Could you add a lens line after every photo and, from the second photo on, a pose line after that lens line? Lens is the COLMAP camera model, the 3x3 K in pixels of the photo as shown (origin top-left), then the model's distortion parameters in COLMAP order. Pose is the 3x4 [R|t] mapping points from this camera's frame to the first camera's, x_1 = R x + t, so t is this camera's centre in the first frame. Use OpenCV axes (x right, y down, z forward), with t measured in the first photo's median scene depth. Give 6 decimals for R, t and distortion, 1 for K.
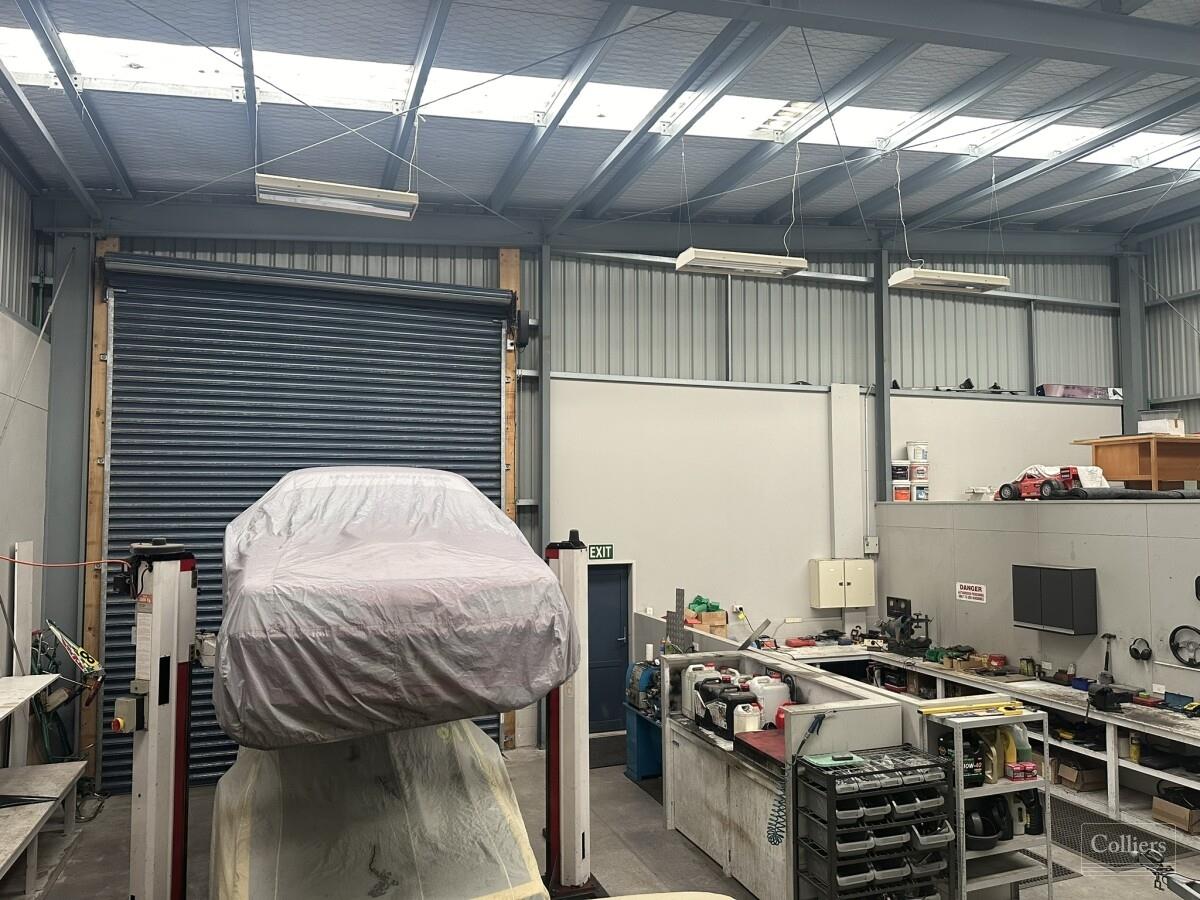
lens RADIAL K [[841.2, 0, 608.4], [0, 841.2, 454.5], [0, 0, 1]] dist [0.072680, -0.092215]
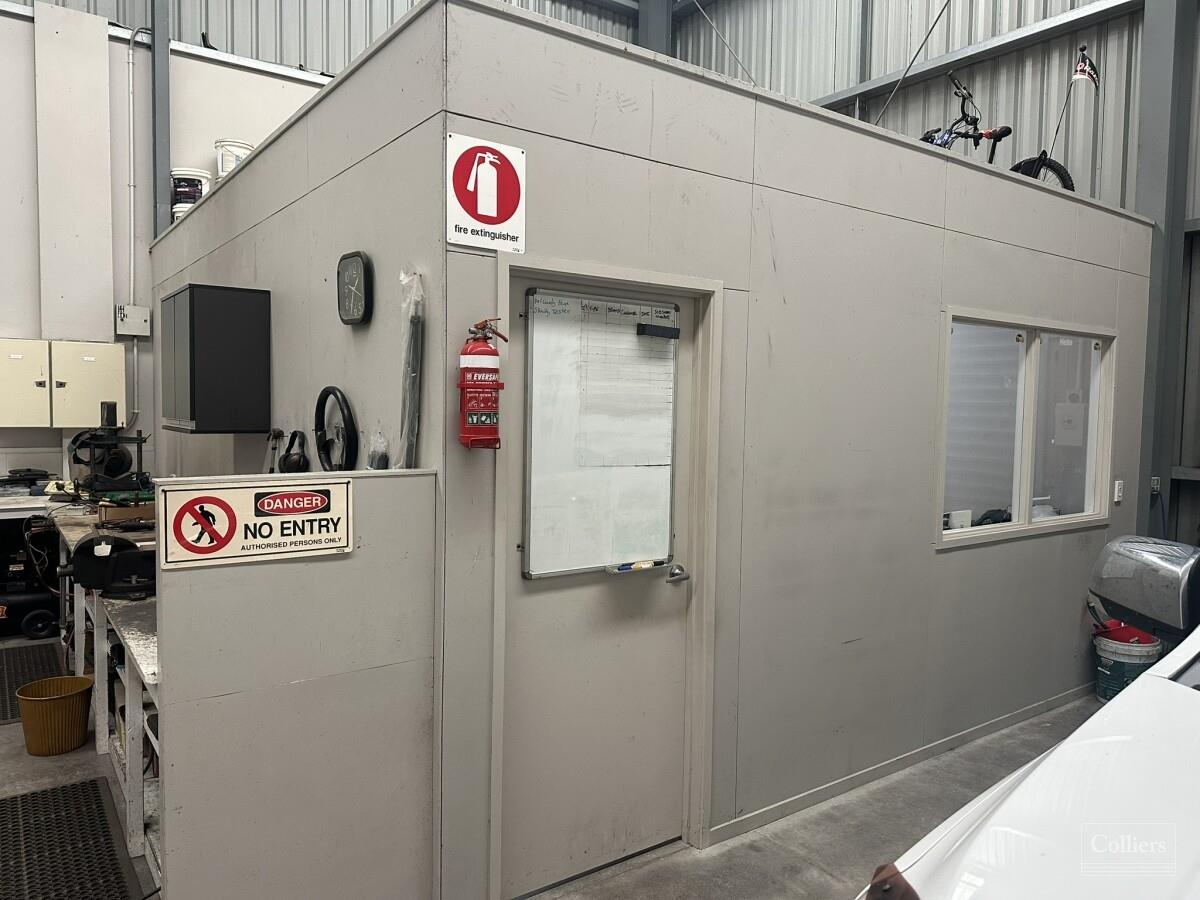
lens RADIAL K [[832.3, 0, 610.9], [0, 832.3, 449.2], [0, 0, 1]] dist [0.086745, -0.108130]
pose [[0.961590, 0.002323, 0.274481, 0.634284], [-0.033210, 0.993603, 0.107936, 0.166366], [-0.272475, -0.112906, 0.955515, 0.518695]]
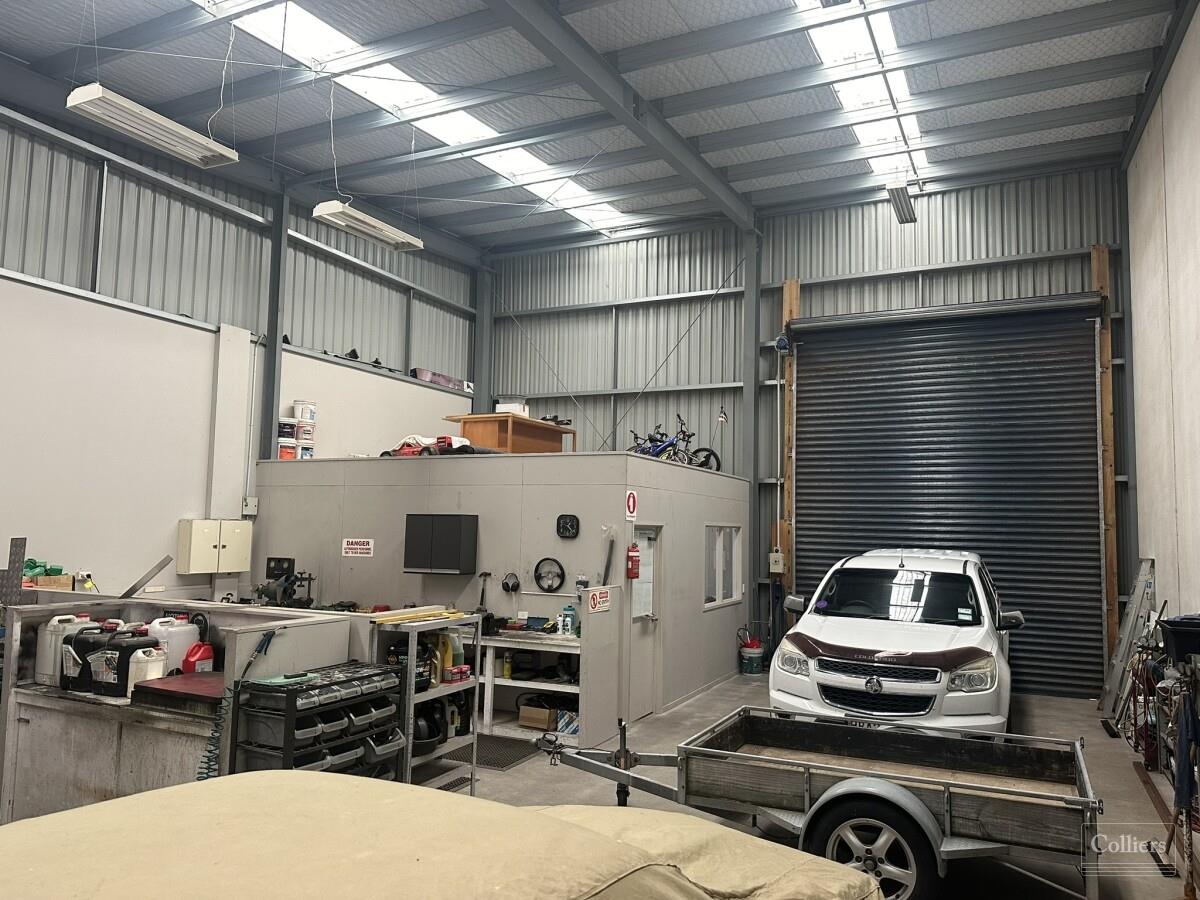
lens RADIAL K [[835.4, 0, 599.8], [0, 835.4, 453.8], [0, 0, 1]] dist [0.098519, -0.150268]
pose [[0.718430, 0.077831, 0.691232, -0.077891], [-0.061629, 0.996935, -0.048198, 0.098761], [-0.692864, -0.007973, 0.721024, 0.102561]]
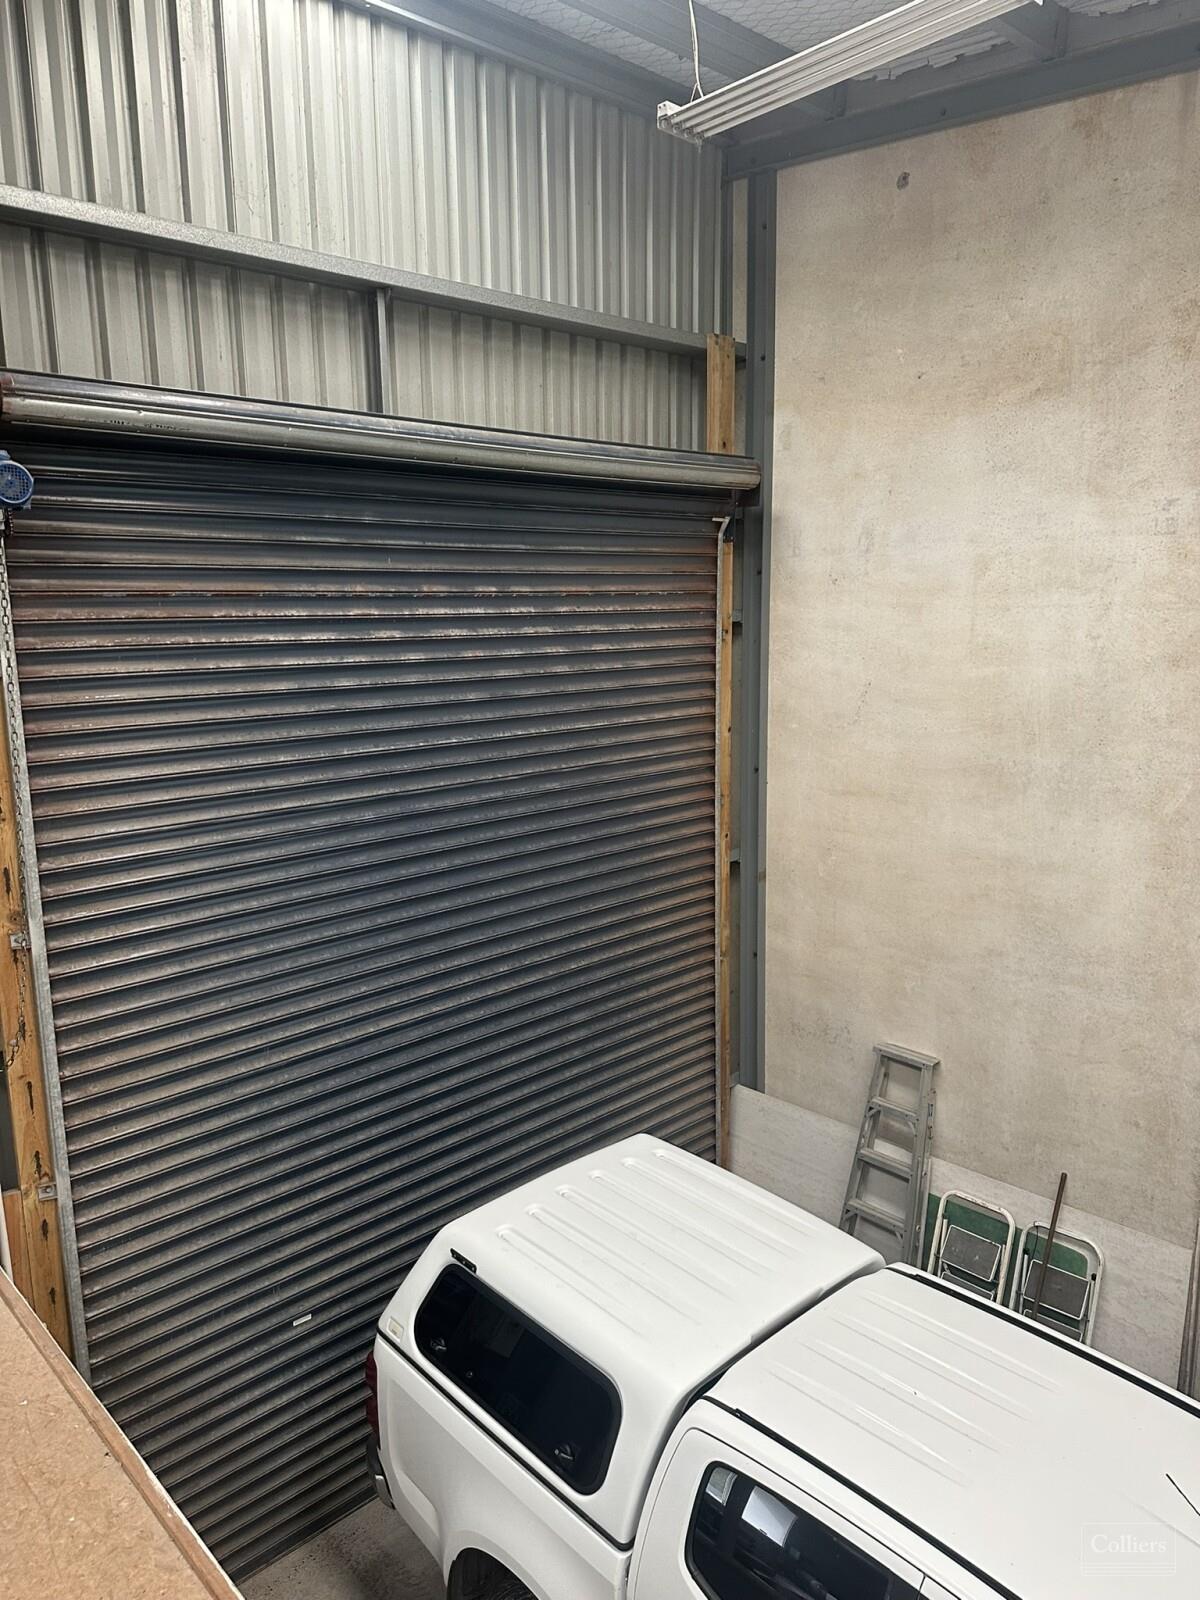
lens RADIAL K [[1121.6, 0, 599.0], [0, 1121.6, 807.2], [0, 0, 1]] dist [0.072680, -0.092215]
pose [[-0.385817, -0.158940, 0.908781, 0.671812], [-0.040595, 0.987019, 0.155389, -0.146711], [-0.921682, 0.023060, -0.387260, 0.923746]]
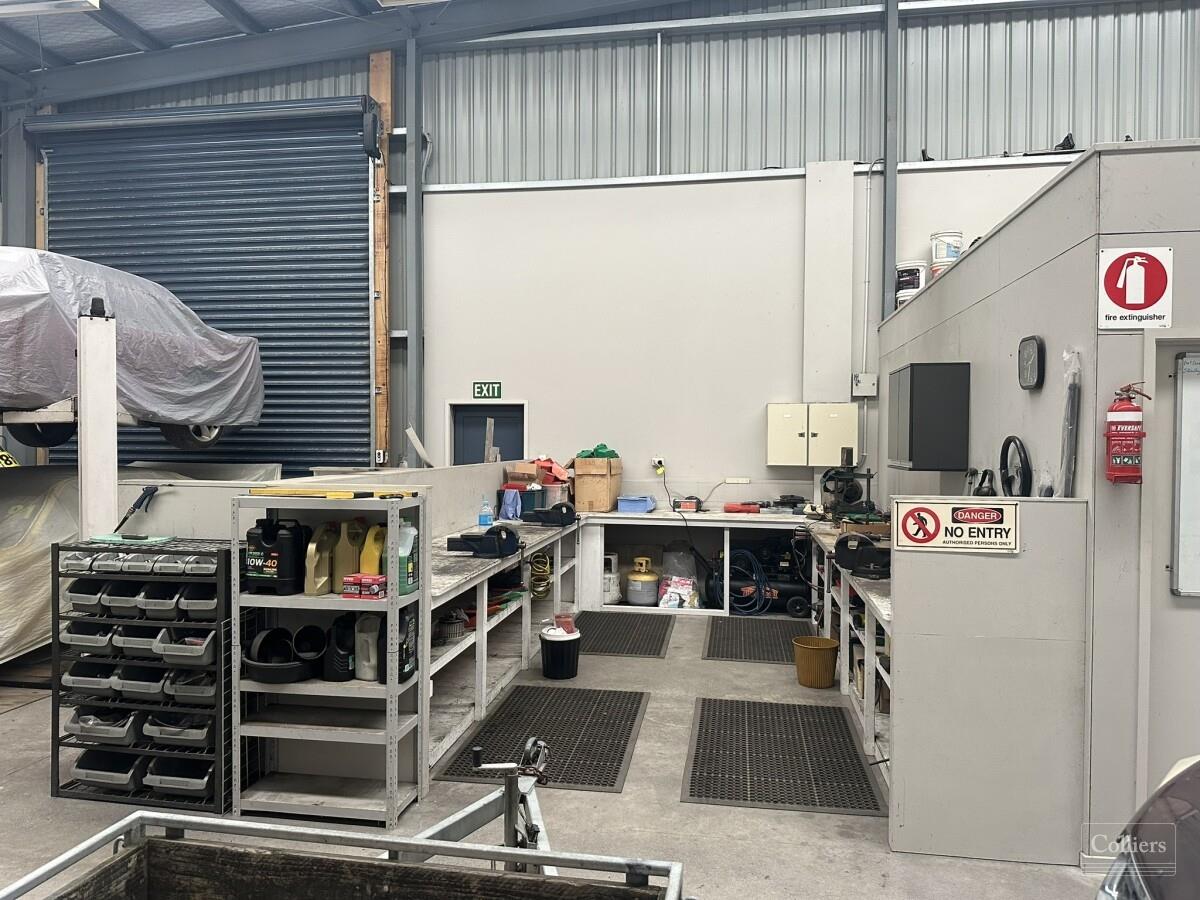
lens RADIAL K [[835.4, 0, 599.8], [0, 835.4, 453.8], [0, 0, 1]] dist [0.098519, -0.150268]
pose [[0.865833, 0.016162, -0.500071, 0.656408], [0.020788, 0.997453, 0.068230, 0.154734], [0.499900, -0.069471, 0.863292, 0.361418]]
